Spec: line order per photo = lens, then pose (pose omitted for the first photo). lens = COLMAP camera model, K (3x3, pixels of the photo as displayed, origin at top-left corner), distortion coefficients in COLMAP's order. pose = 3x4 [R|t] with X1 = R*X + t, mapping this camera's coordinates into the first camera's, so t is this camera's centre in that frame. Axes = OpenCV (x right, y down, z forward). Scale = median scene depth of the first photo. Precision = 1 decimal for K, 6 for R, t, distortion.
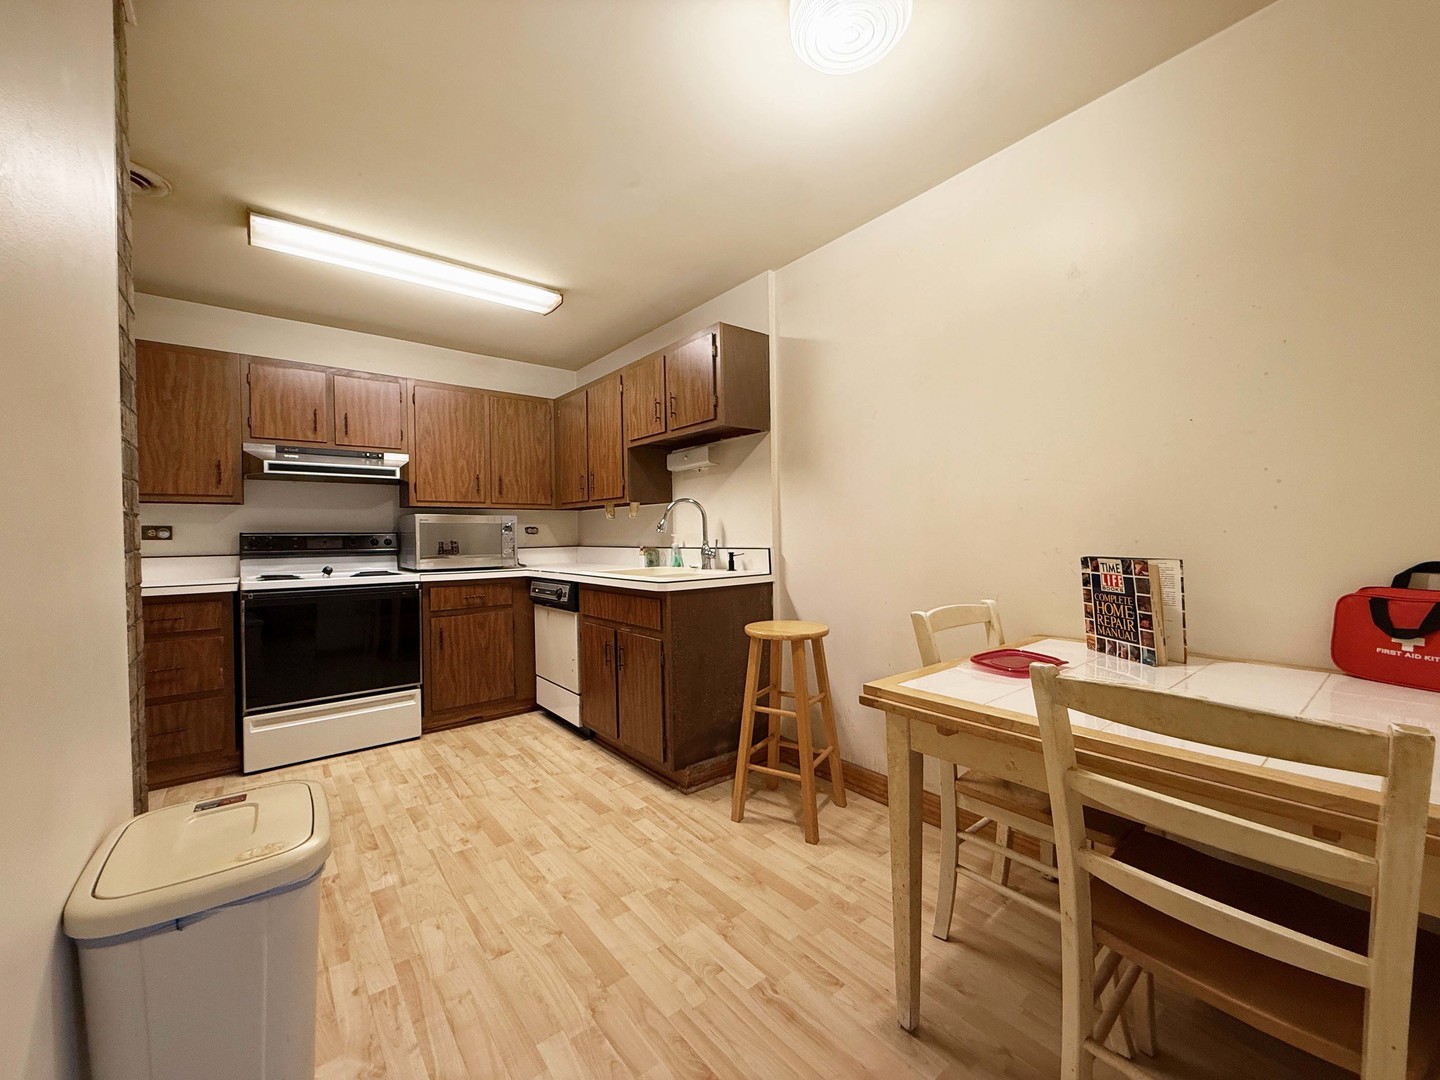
lens RADIAL K [[572.6, 0, 716.6], [0, 572.6, 541.4], [0, 0, 1]] dist [0.000049, -0.000304]
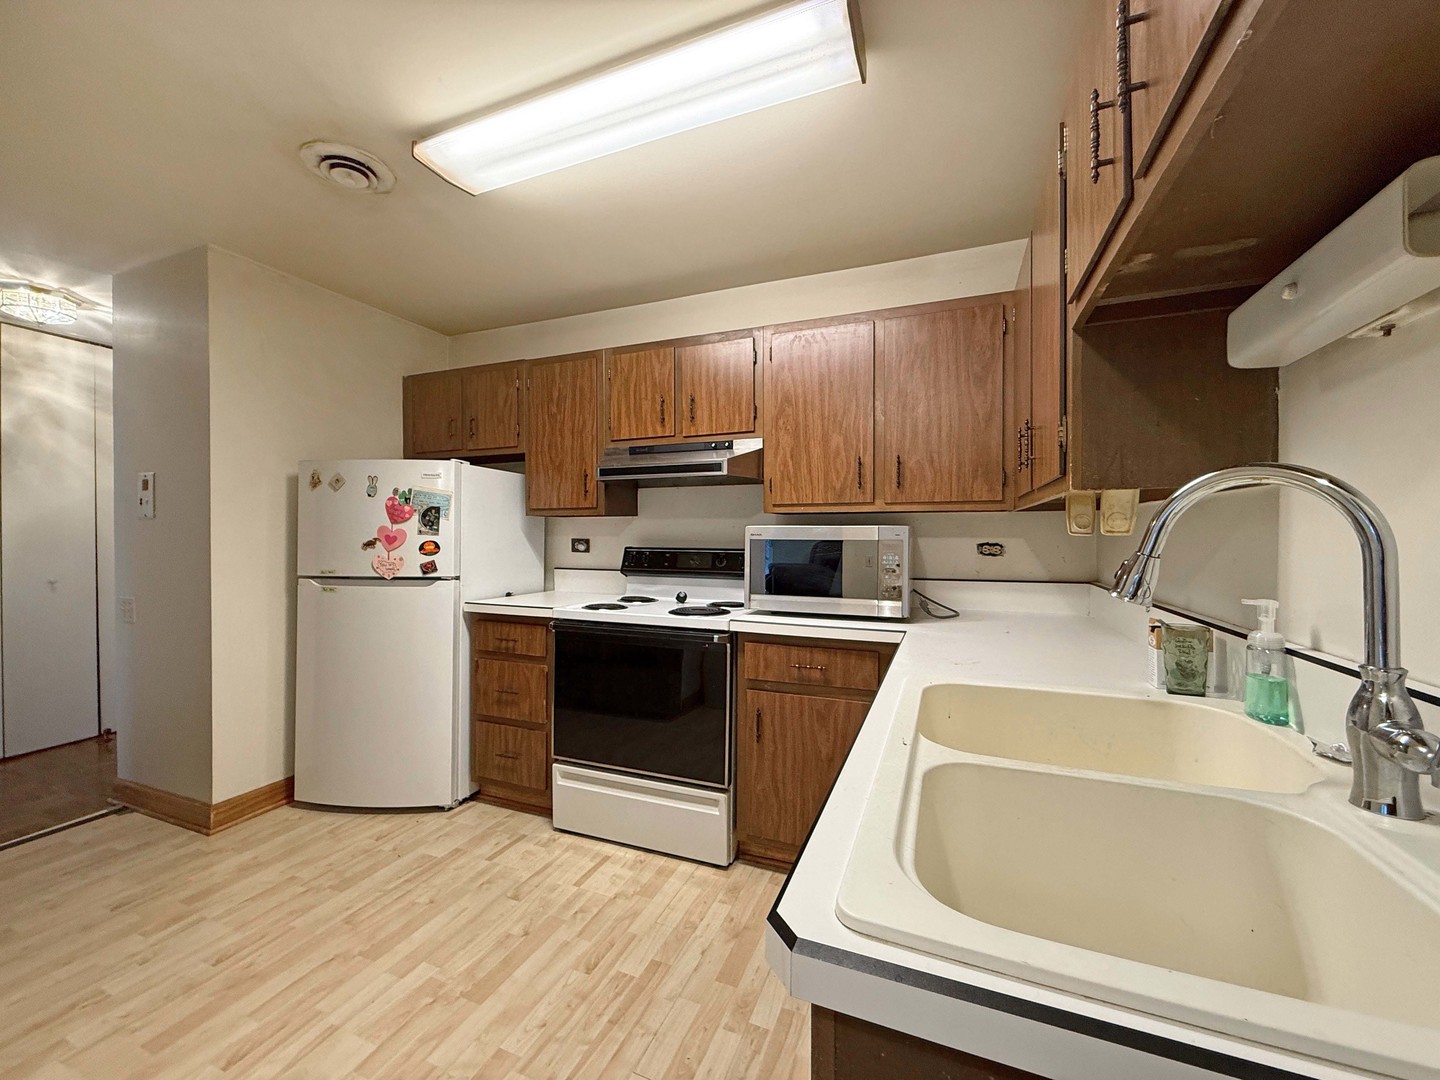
lens RADIAL K [[572.6, 0, 716.6], [0, 572.6, 541.4], [0, 0, 1]] dist [0.000049, -0.000304]
pose [[0.485625, 0.023324, -0.873856, 0.043681], [-0.017767, 0.999701, 0.016809, -0.045578], [0.873987, 0.007363, 0.485894, 0.737334]]
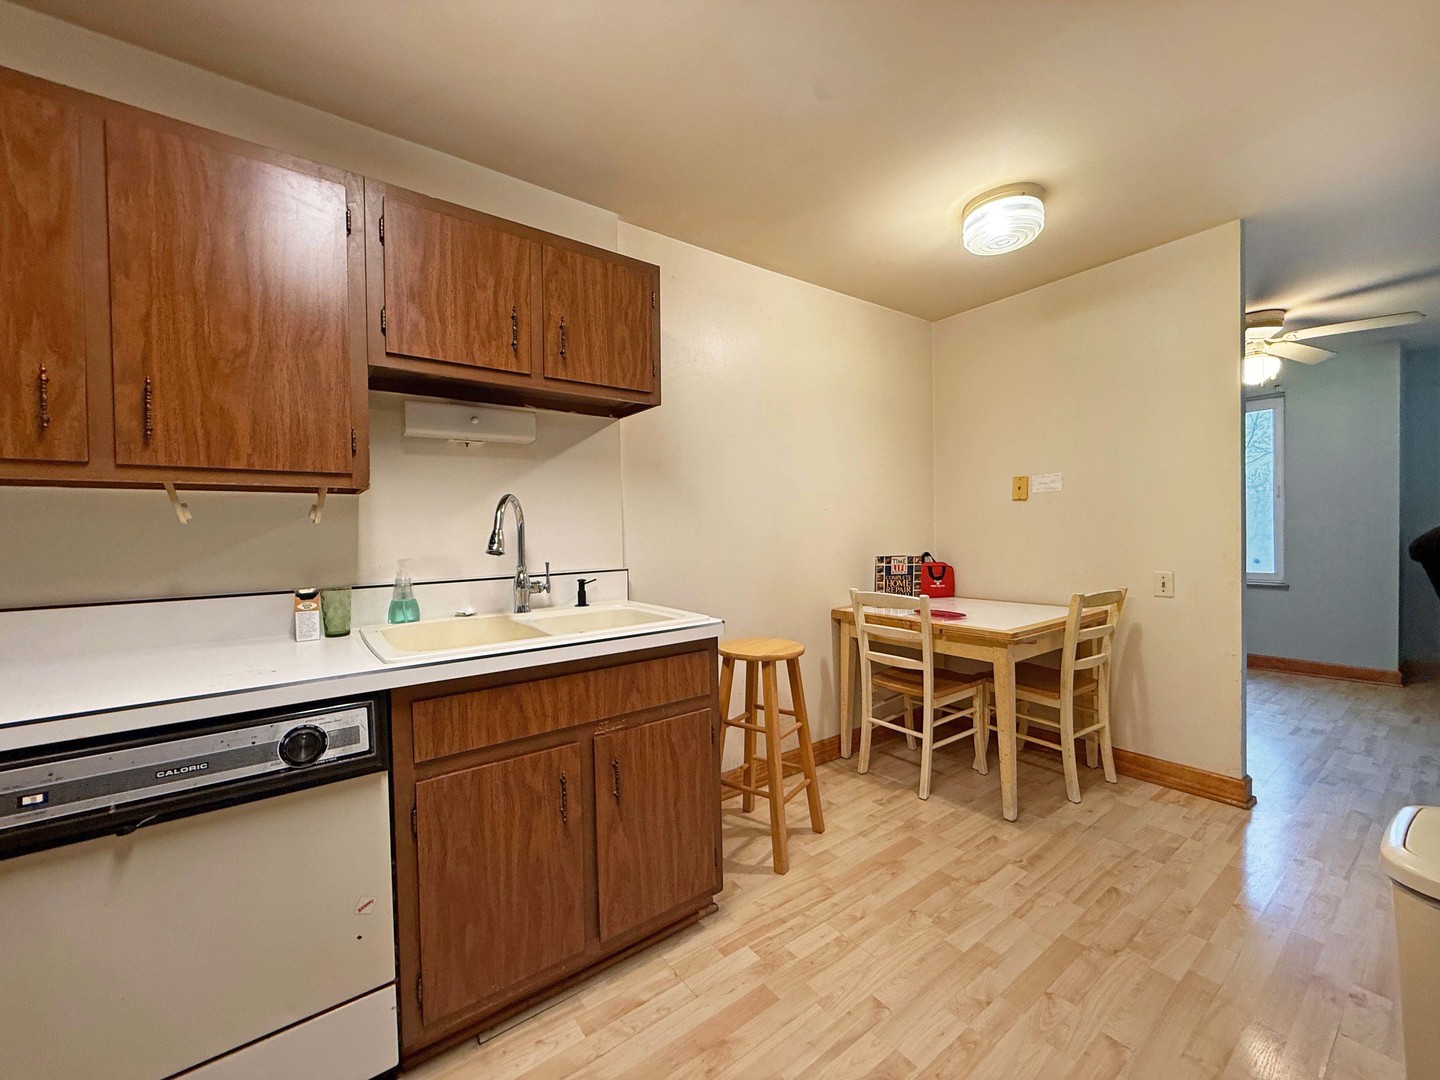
lens RADIAL K [[572.6, 0, 716.6], [0, 572.6, 541.4], [0, 0, 1]] dist [0.000049, -0.000304]
pose [[0.037170, -0.005216, 0.999295, -0.655729], [0.029337, 0.999561, 0.004126, -0.024362], [-0.998878, 0.029163, 0.037307, 0.810307]]
